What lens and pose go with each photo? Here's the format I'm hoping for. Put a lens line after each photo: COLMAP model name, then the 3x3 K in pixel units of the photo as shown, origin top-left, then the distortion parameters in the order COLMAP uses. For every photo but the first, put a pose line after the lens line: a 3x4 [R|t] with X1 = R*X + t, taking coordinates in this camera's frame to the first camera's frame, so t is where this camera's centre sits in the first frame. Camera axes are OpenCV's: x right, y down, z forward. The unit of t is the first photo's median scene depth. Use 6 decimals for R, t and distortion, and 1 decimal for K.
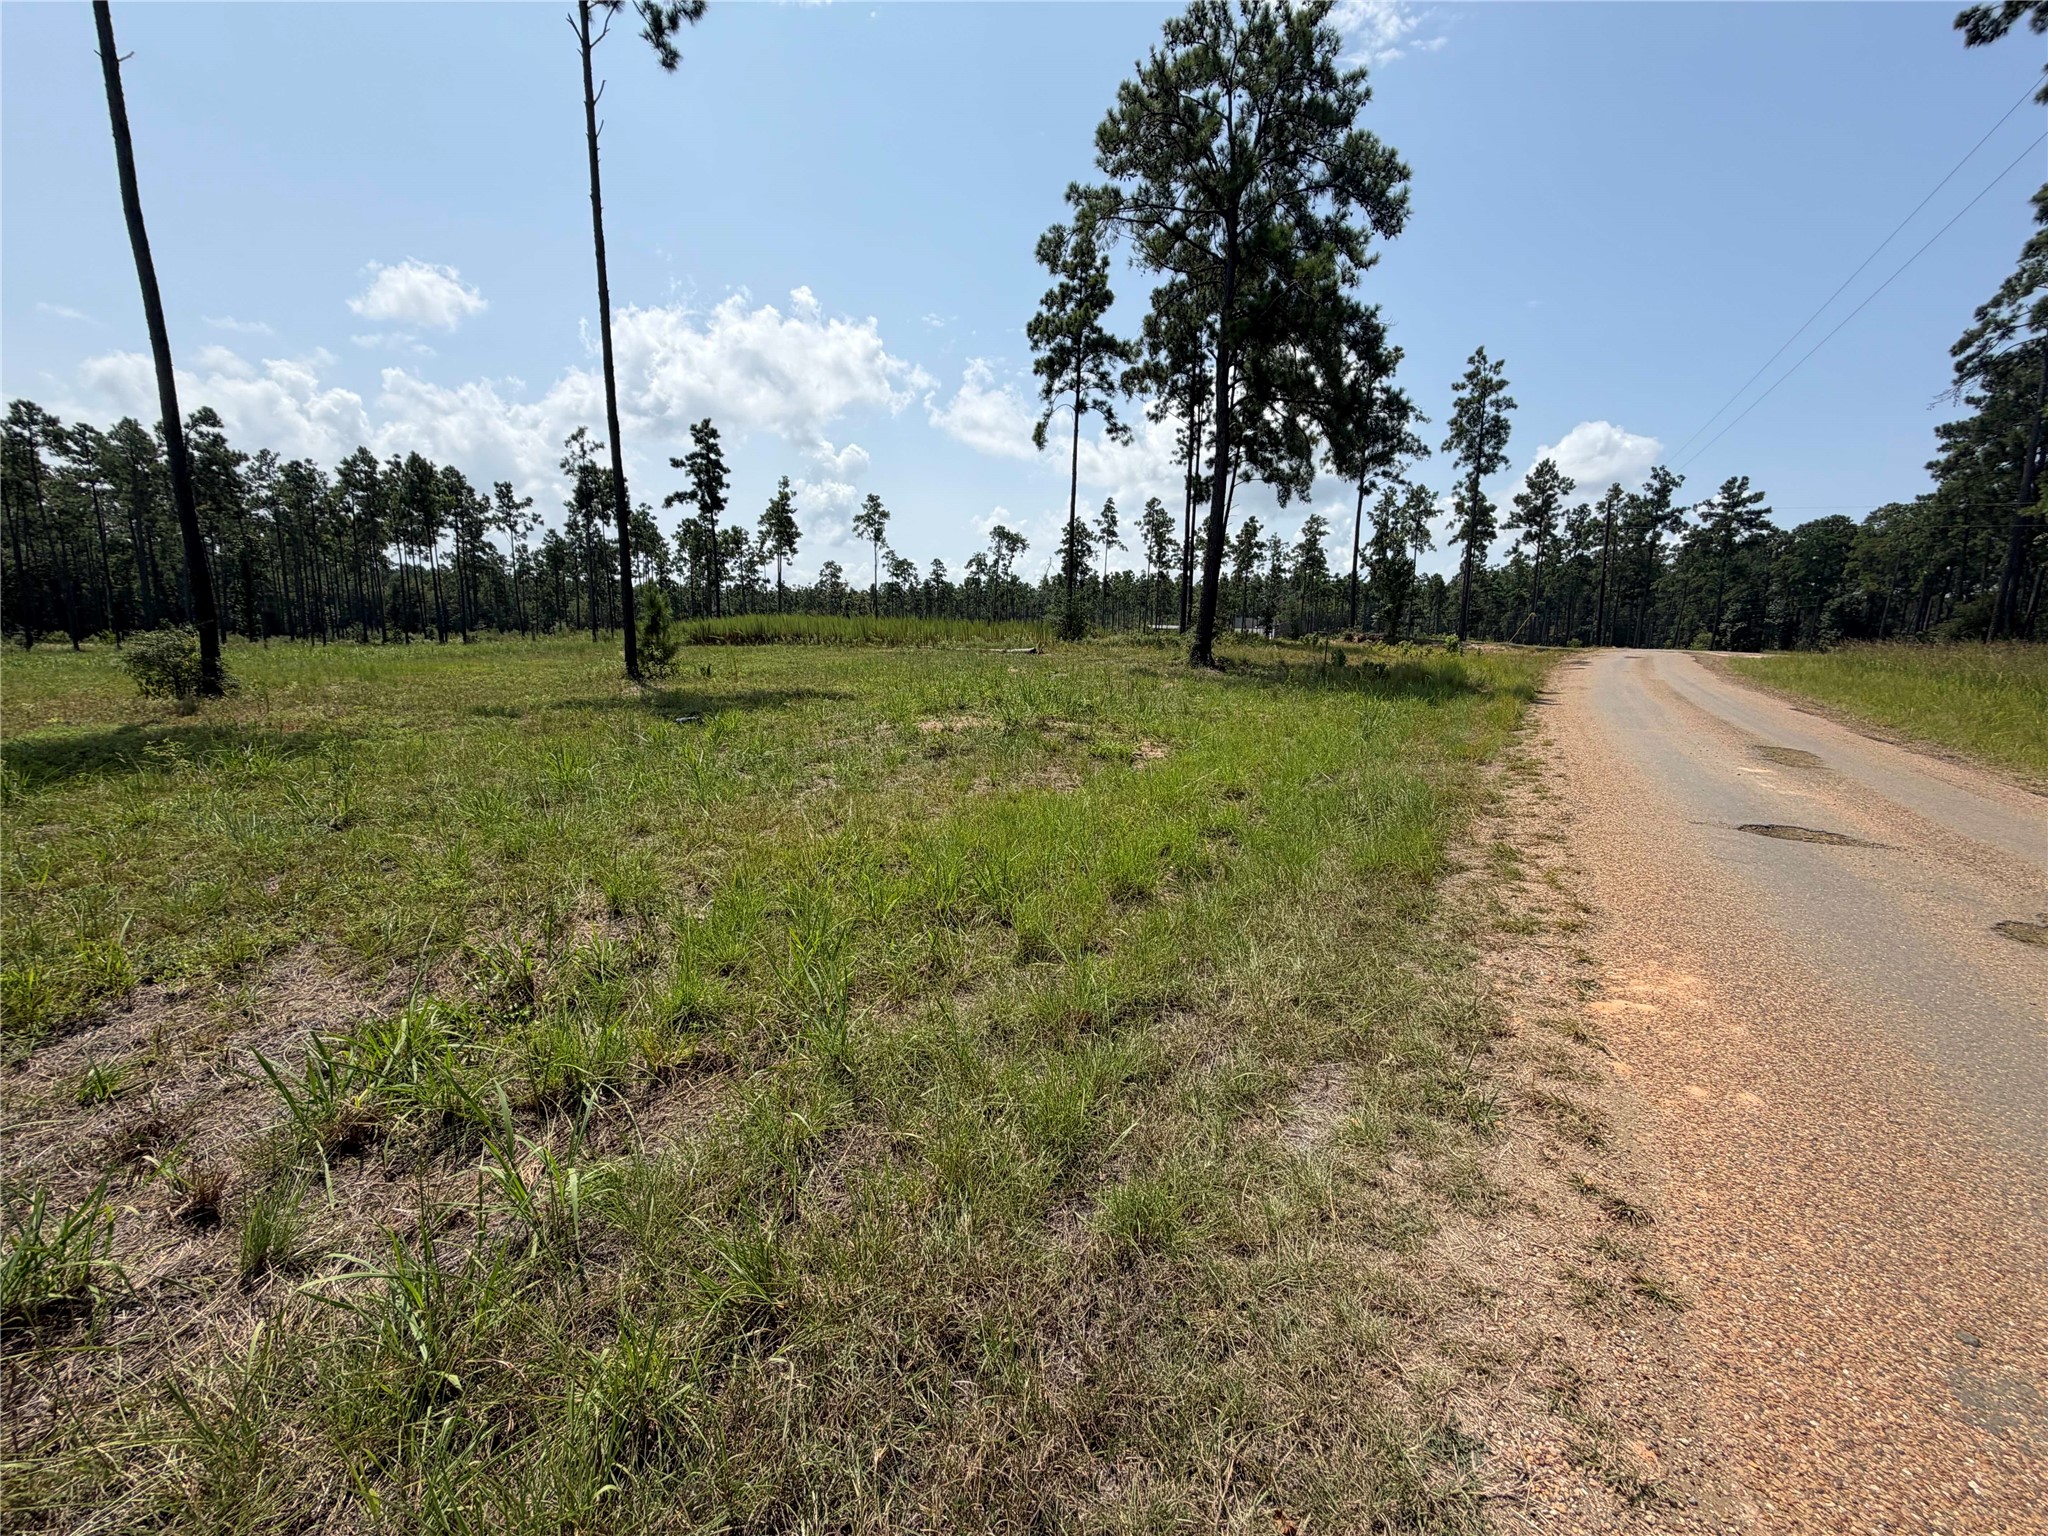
lens RADIAL K [[811.7, 0, 1019.8], [0, 811.7, 769.5], [0, 0, 1]] dist [0.001074, -0.000237]
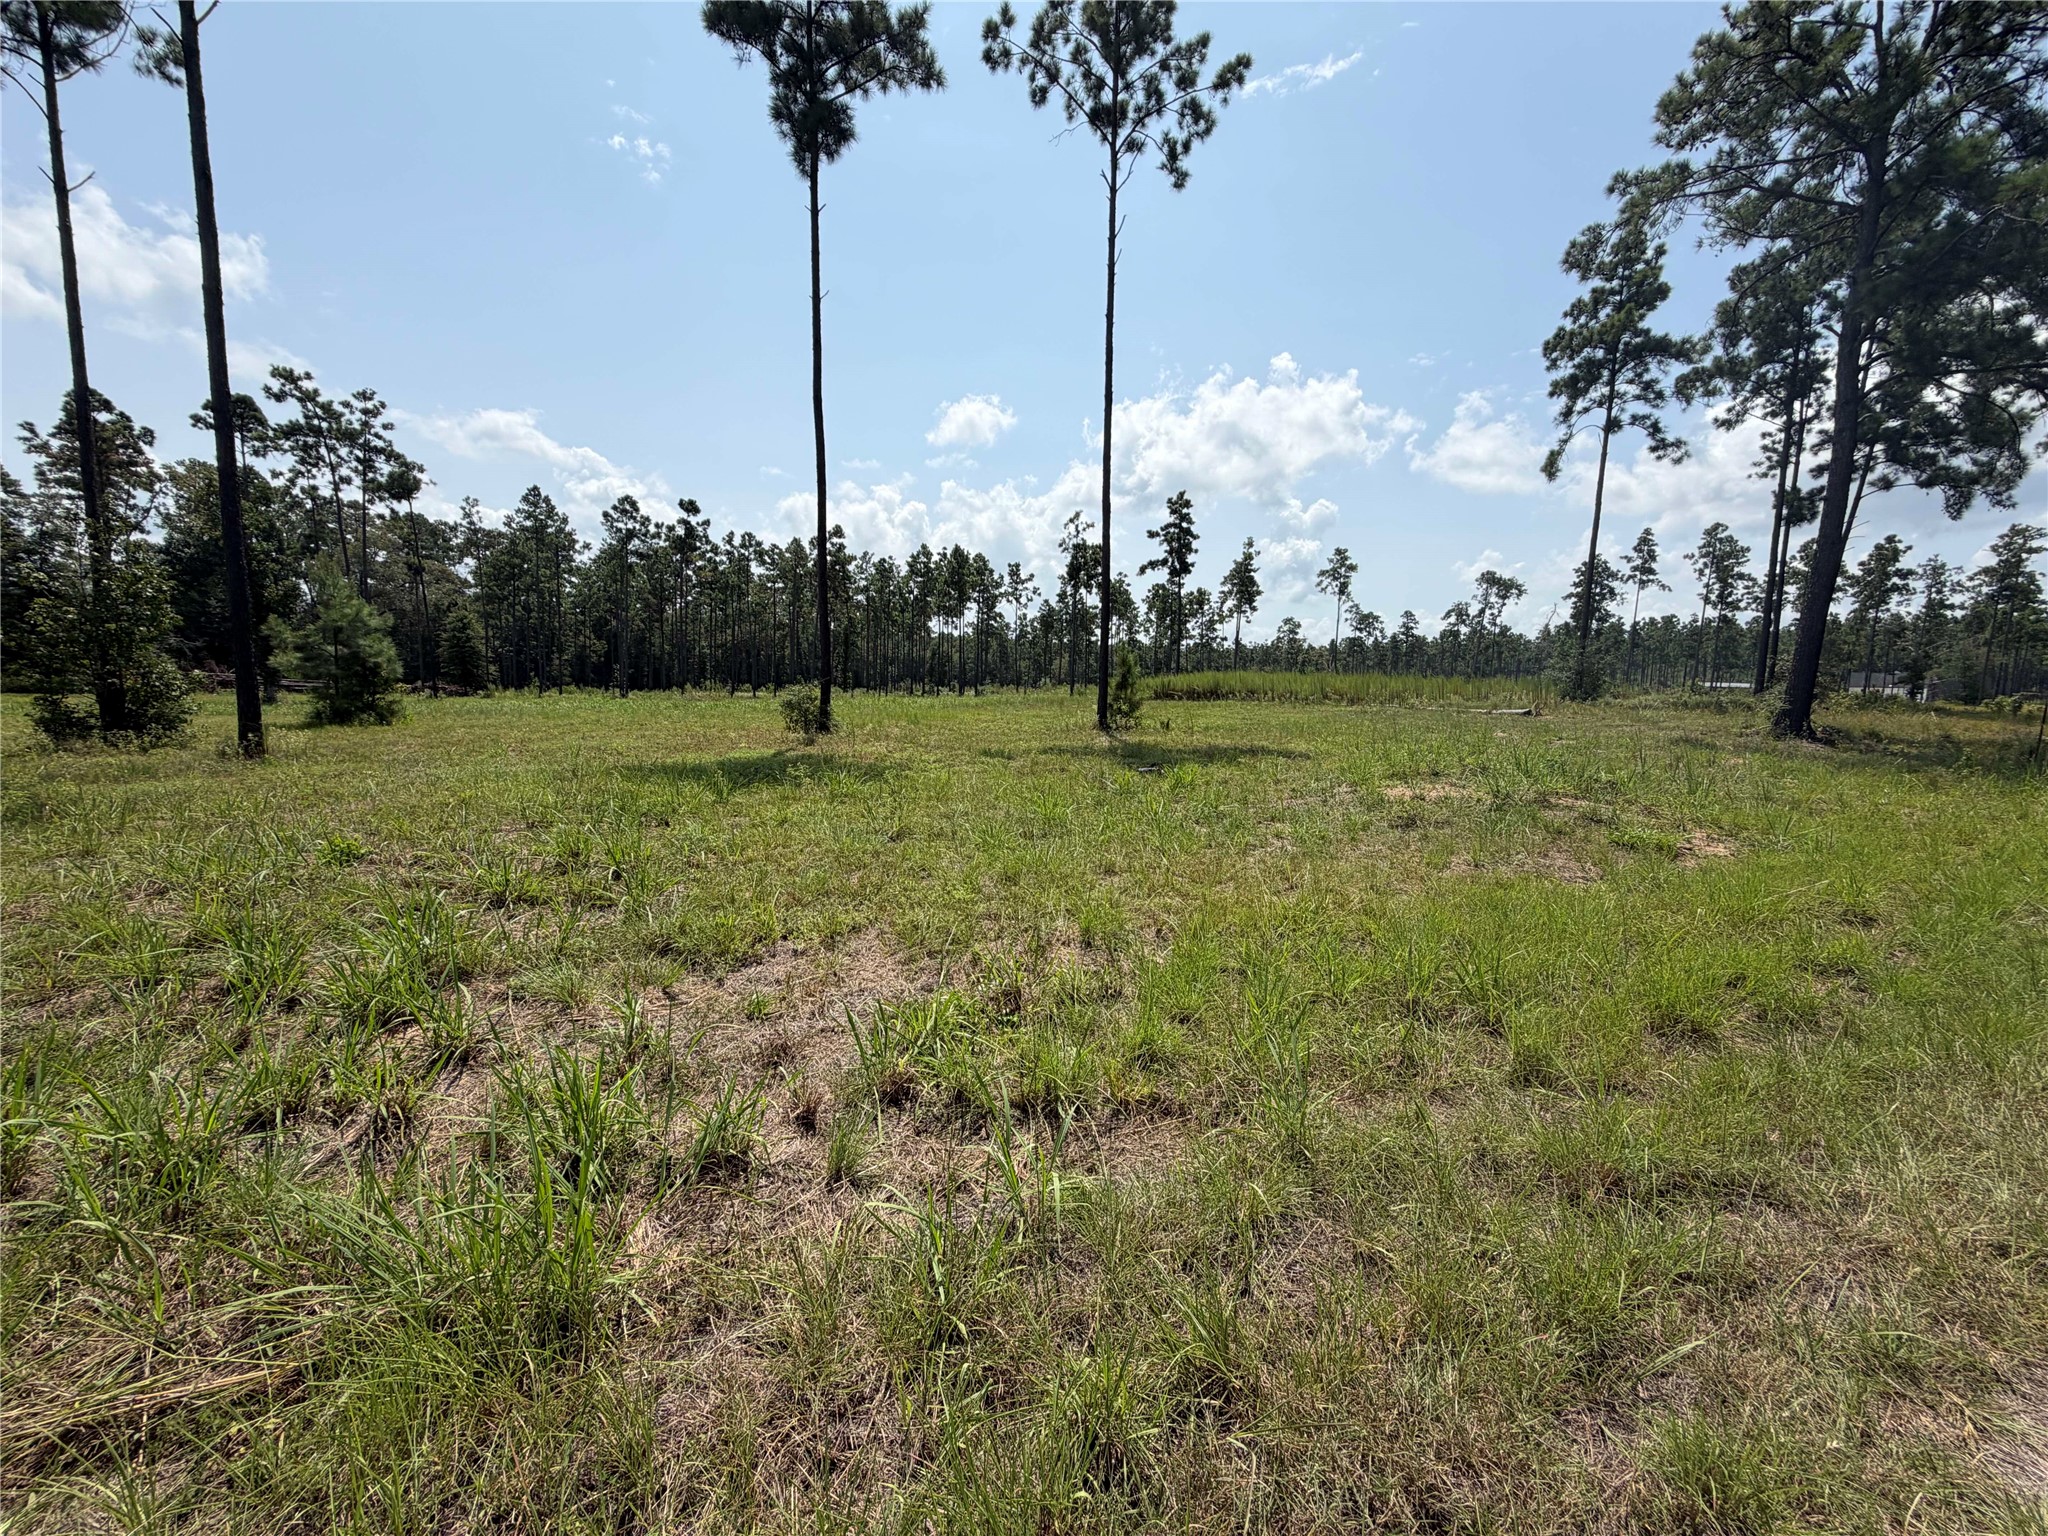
lens RADIAL K [[811.7, 0, 1019.9], [0, 811.7, 768.1], [0, 0, 1]] dist [0.001074, -0.000237]
pose [[0.858546, 0.057598, -0.509491, -0.002924], [-0.092756, 0.994723, -0.043851, -0.000351], [0.504276, 0.084906, 0.859358, -0.001350]]
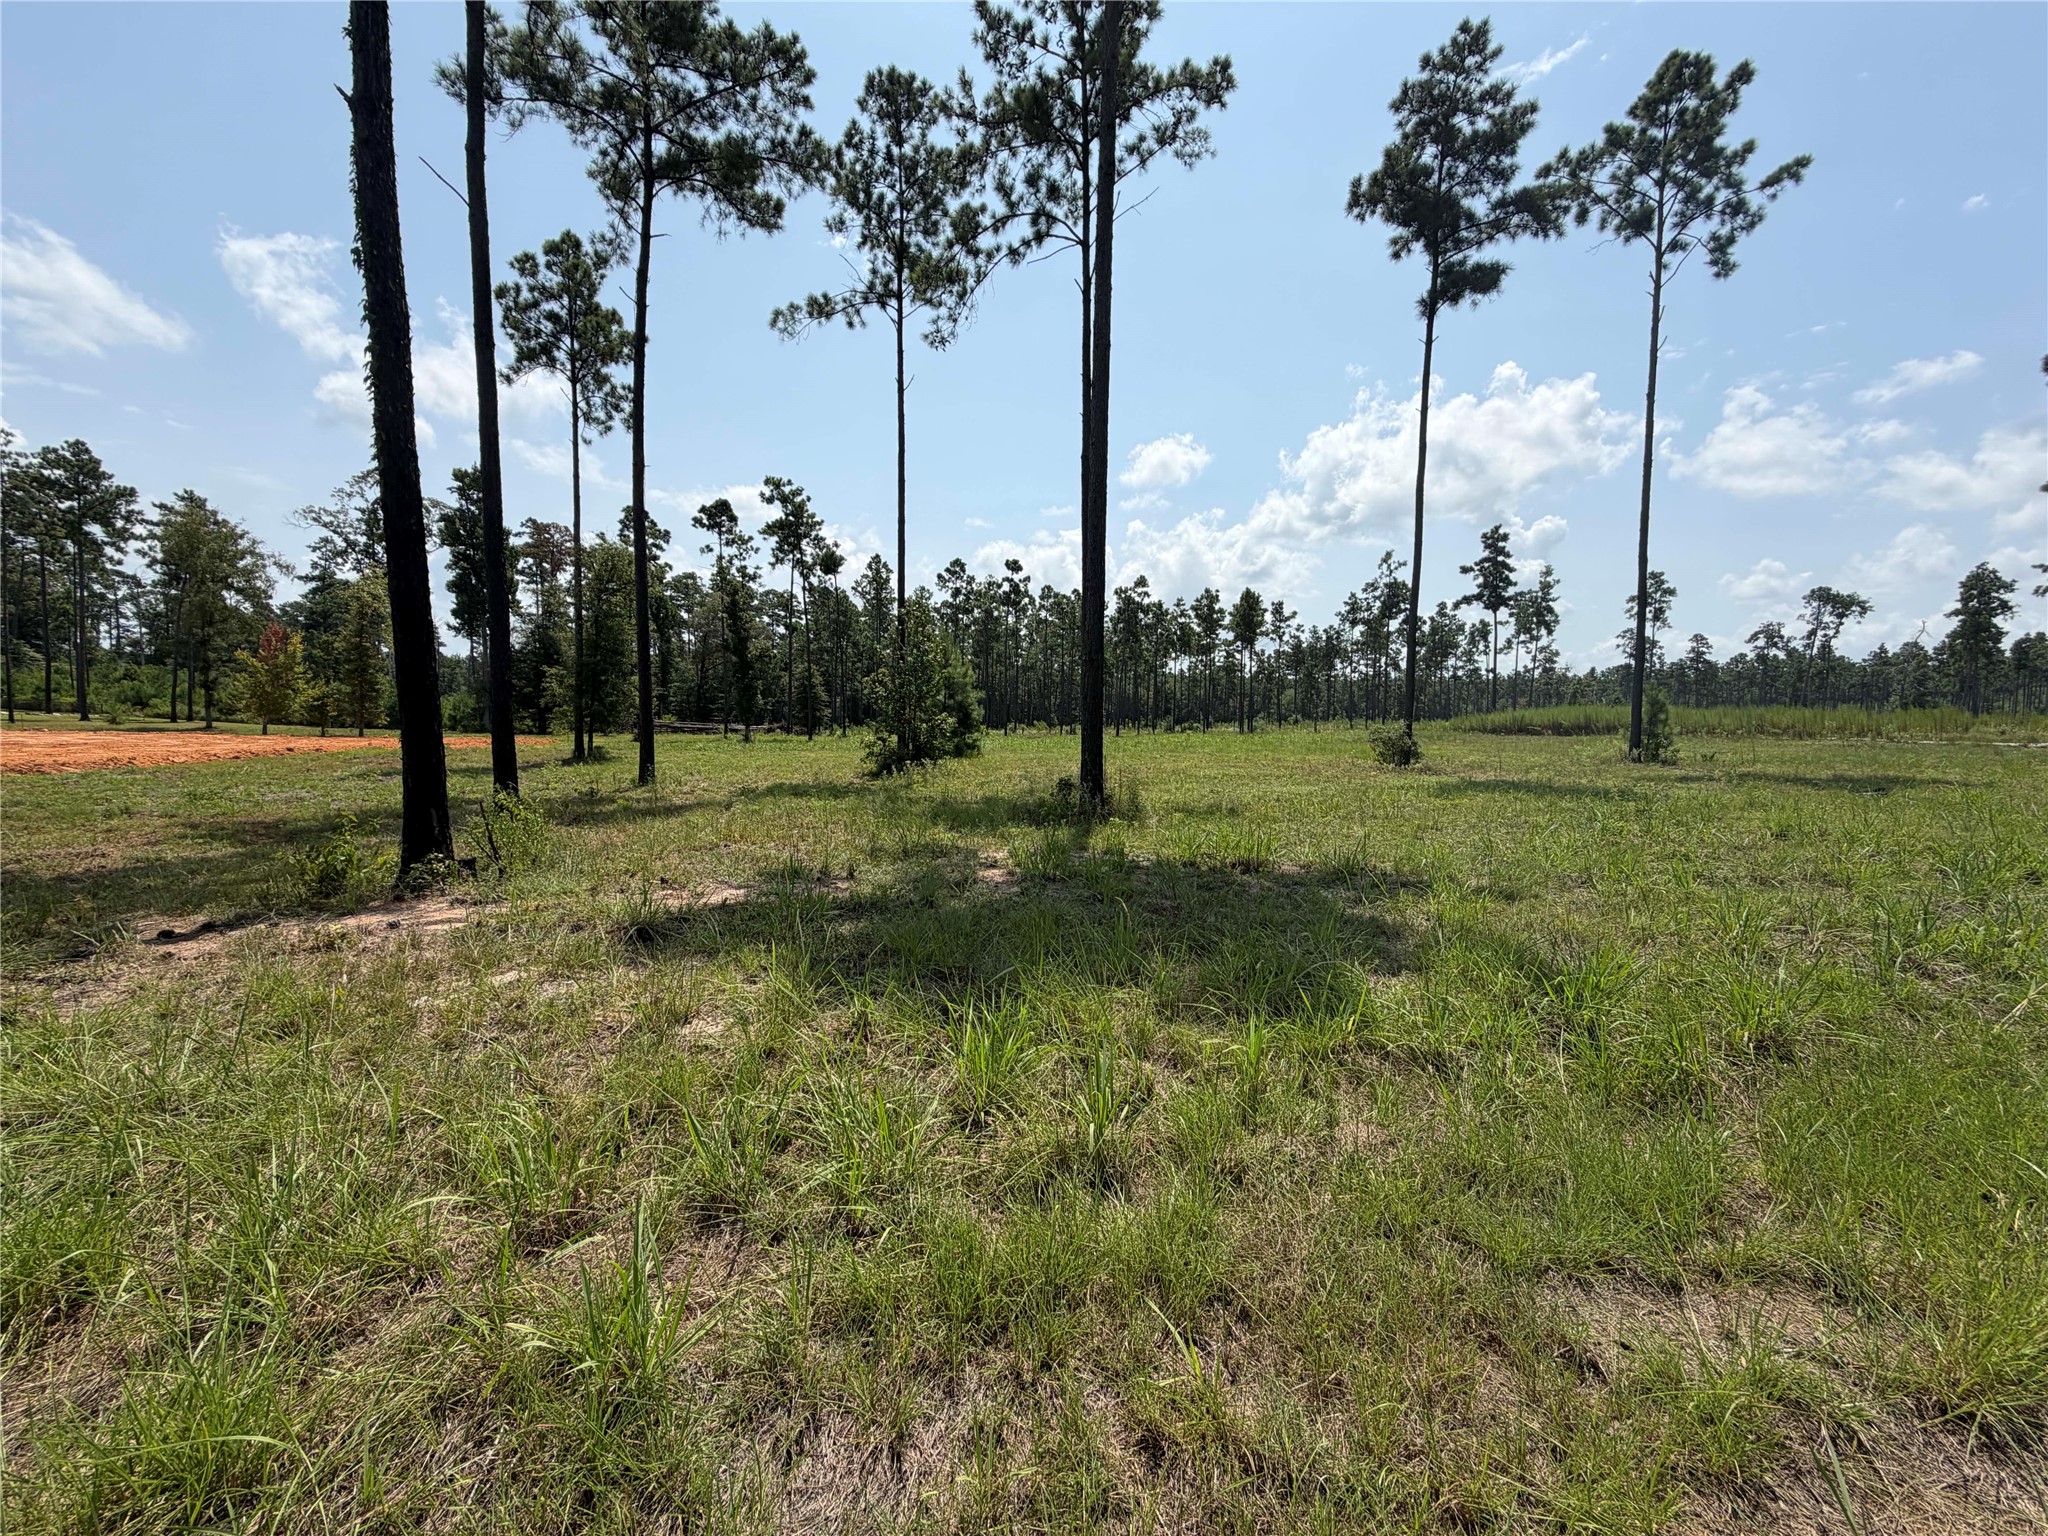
lens RADIAL K [[811.7, 0, 1022.3], [0, 811.7, 760.2], [0, 0, 1]] dist [0.001074, -0.000237]
pose [[0.728012, 0.030589, -0.684881, -0.173017], [-0.112391, 0.990813, -0.075216, 0.043241], [0.676289, 0.131732, 0.724762, -0.270077]]
